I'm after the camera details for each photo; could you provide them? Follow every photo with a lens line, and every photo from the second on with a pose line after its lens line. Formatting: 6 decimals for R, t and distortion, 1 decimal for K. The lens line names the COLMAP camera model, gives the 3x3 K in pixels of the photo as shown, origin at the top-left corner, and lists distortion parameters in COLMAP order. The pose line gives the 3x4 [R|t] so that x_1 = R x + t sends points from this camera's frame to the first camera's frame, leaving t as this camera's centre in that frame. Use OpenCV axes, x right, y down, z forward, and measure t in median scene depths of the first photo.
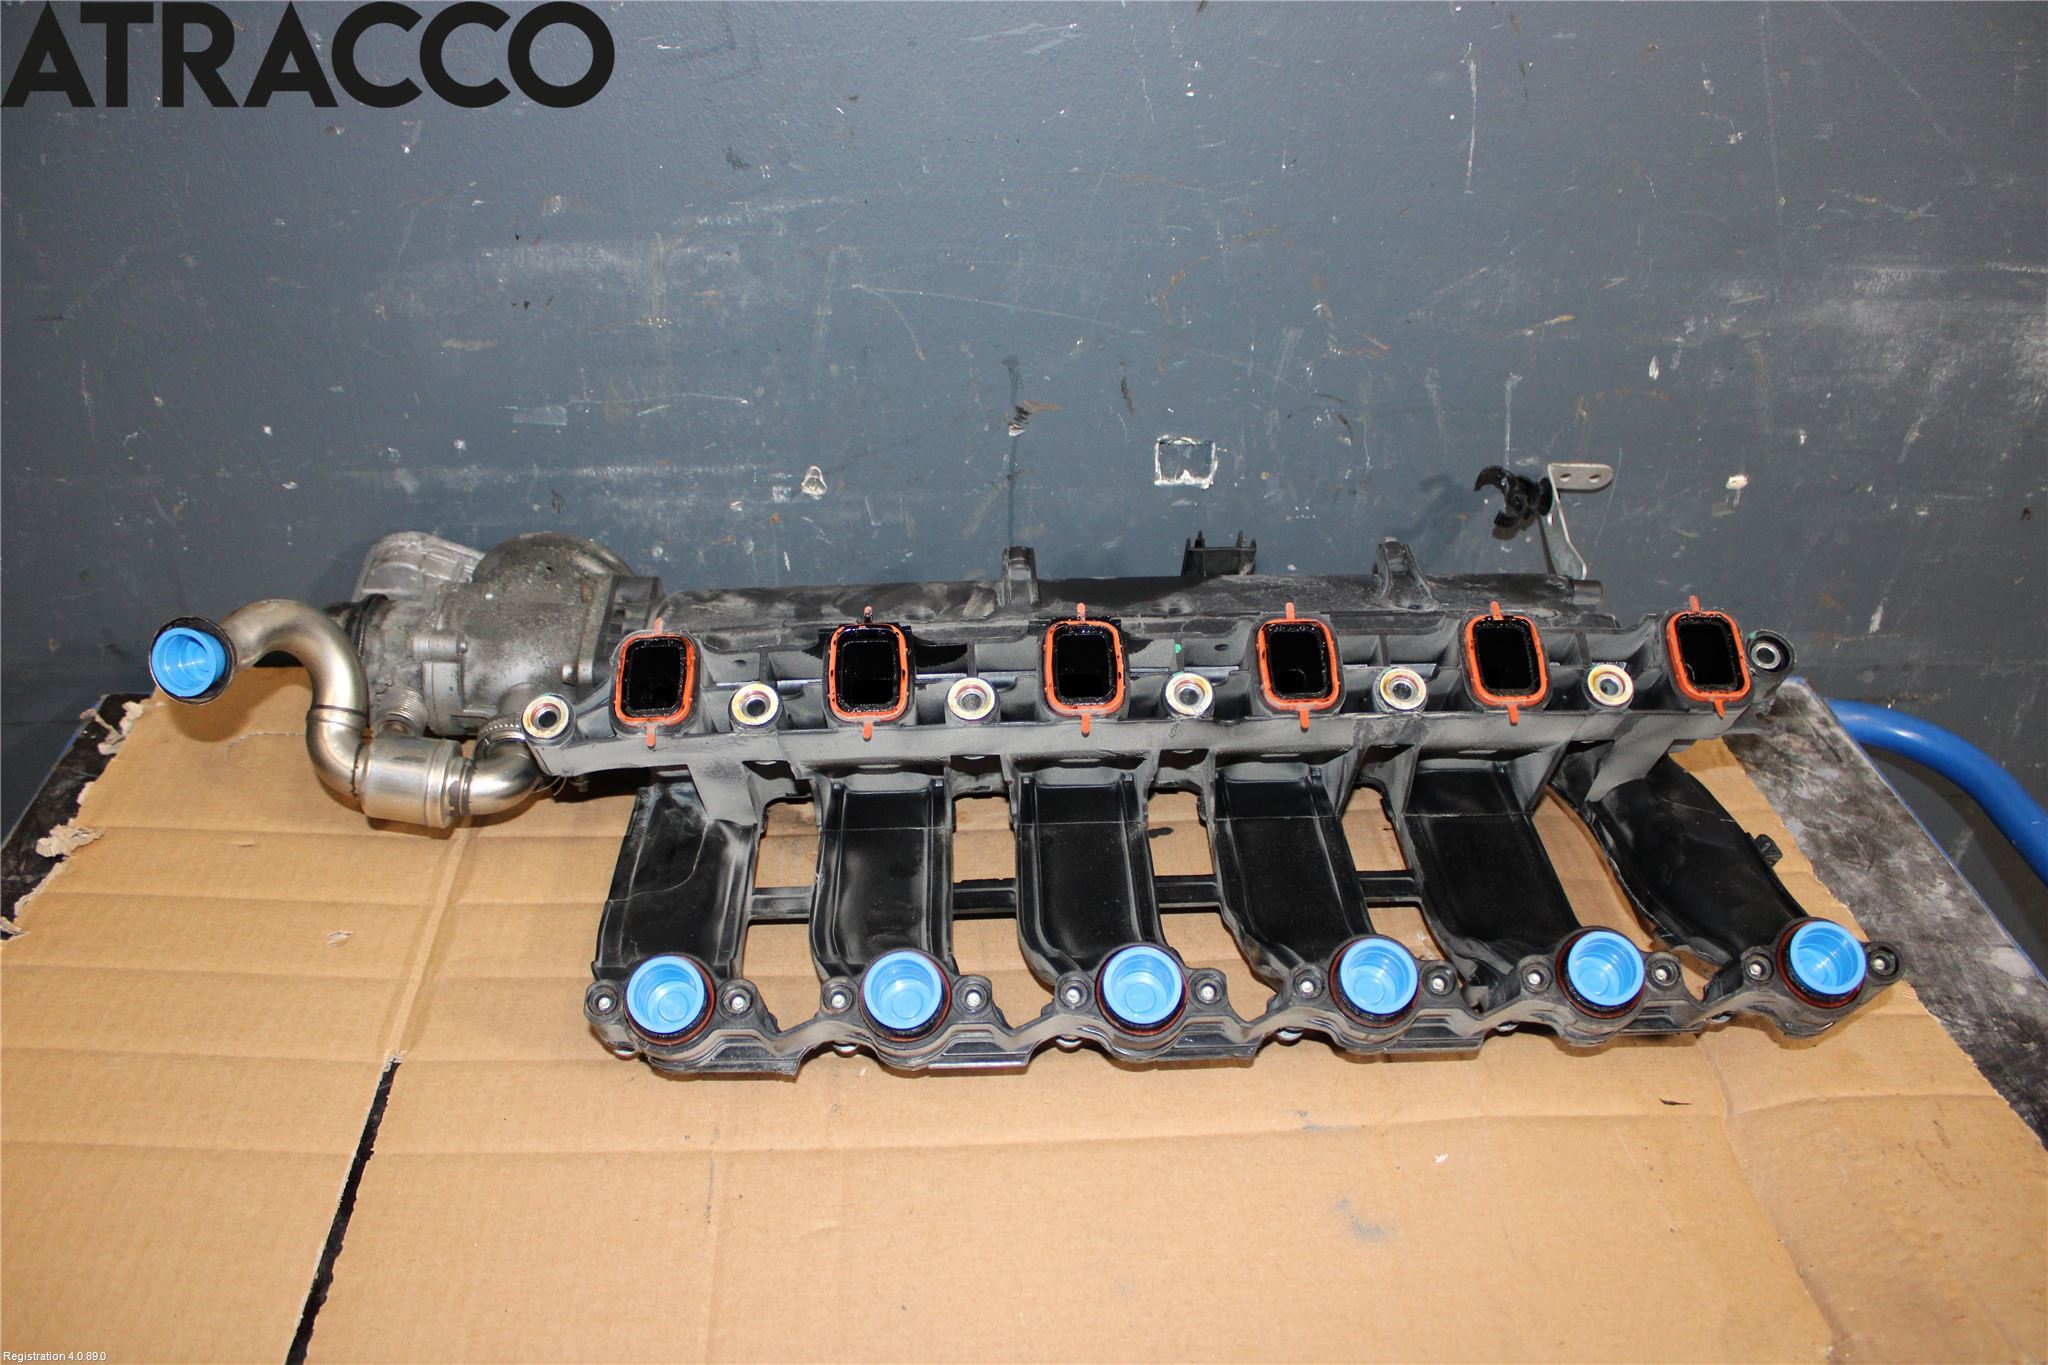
lens RADIAL K [[1676.9, 0, 1024.0], [0, 1676.9, 682.5], [0, 0, 1]] dist [-0.174328, 0.141695]
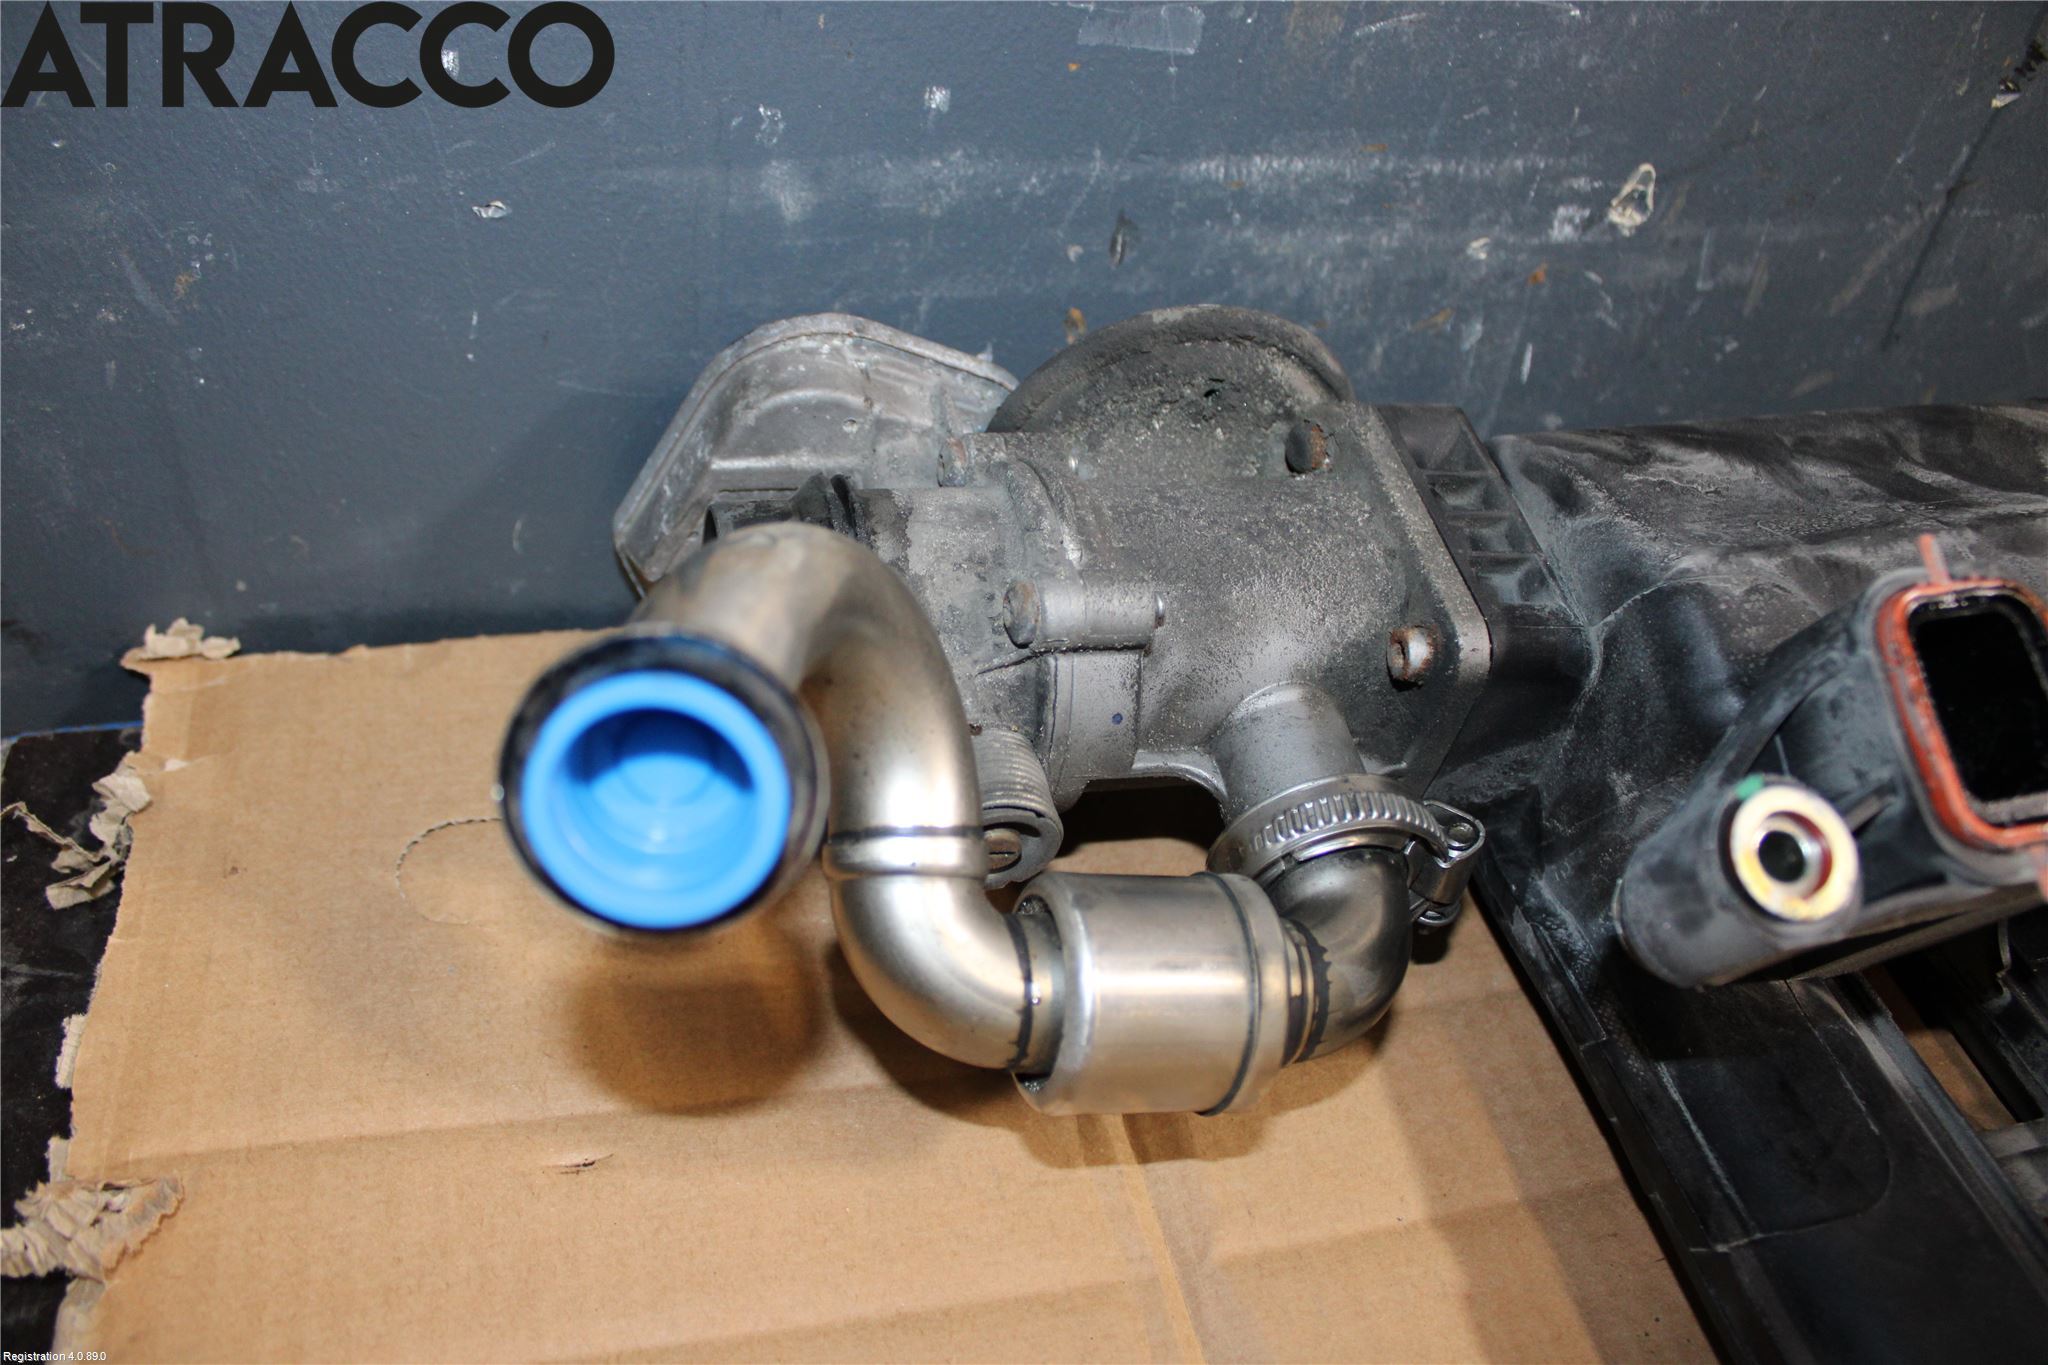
lens RADIAL K [[1676.9, 0, 1024.0], [0, 1676.9, 682.5], [0, 0, 1]] dist [-0.174328, 0.141695]
pose [[0.980766, -0.070859, 0.181869, -0.401079], [0.047095, 0.990156, 0.131808, -0.052321], [-0.189418, -0.120708, 0.974449, 0.566727]]
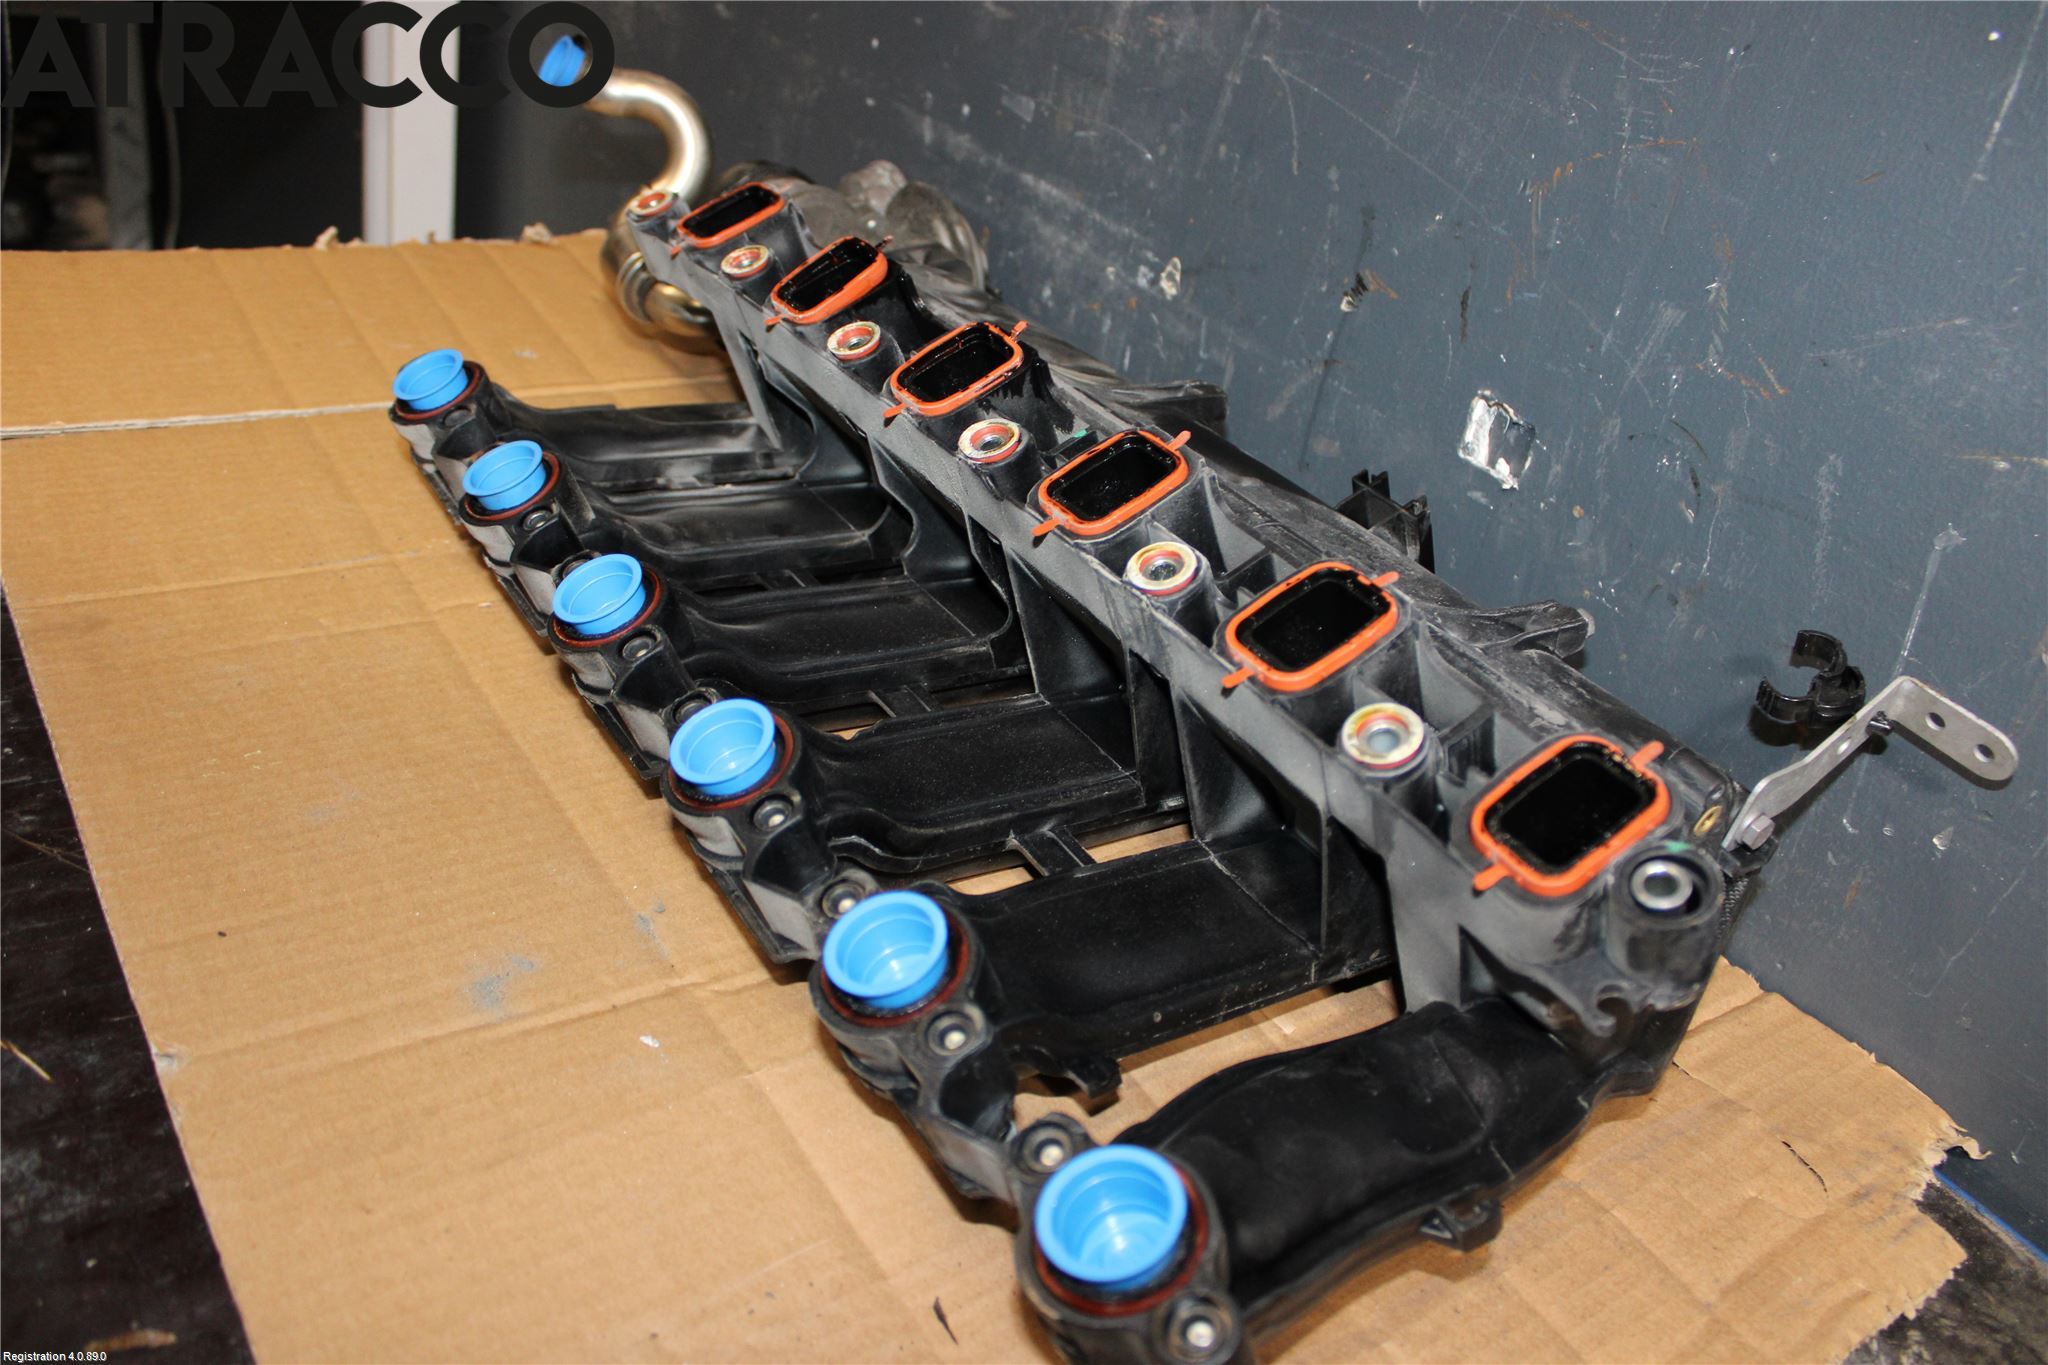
lens RADIAL K [[1676.9, 0, 1024.0], [0, 1676.9, 682.5], [0, 0, 1]] dist [-0.174328, 0.141695]
pose [[0.519833, 0.505860, -0.688389, 0.553652], [-0.619337, 0.778185, 0.104158, 0.003592], [0.588383, 0.372200, 0.717824, 0.410779]]
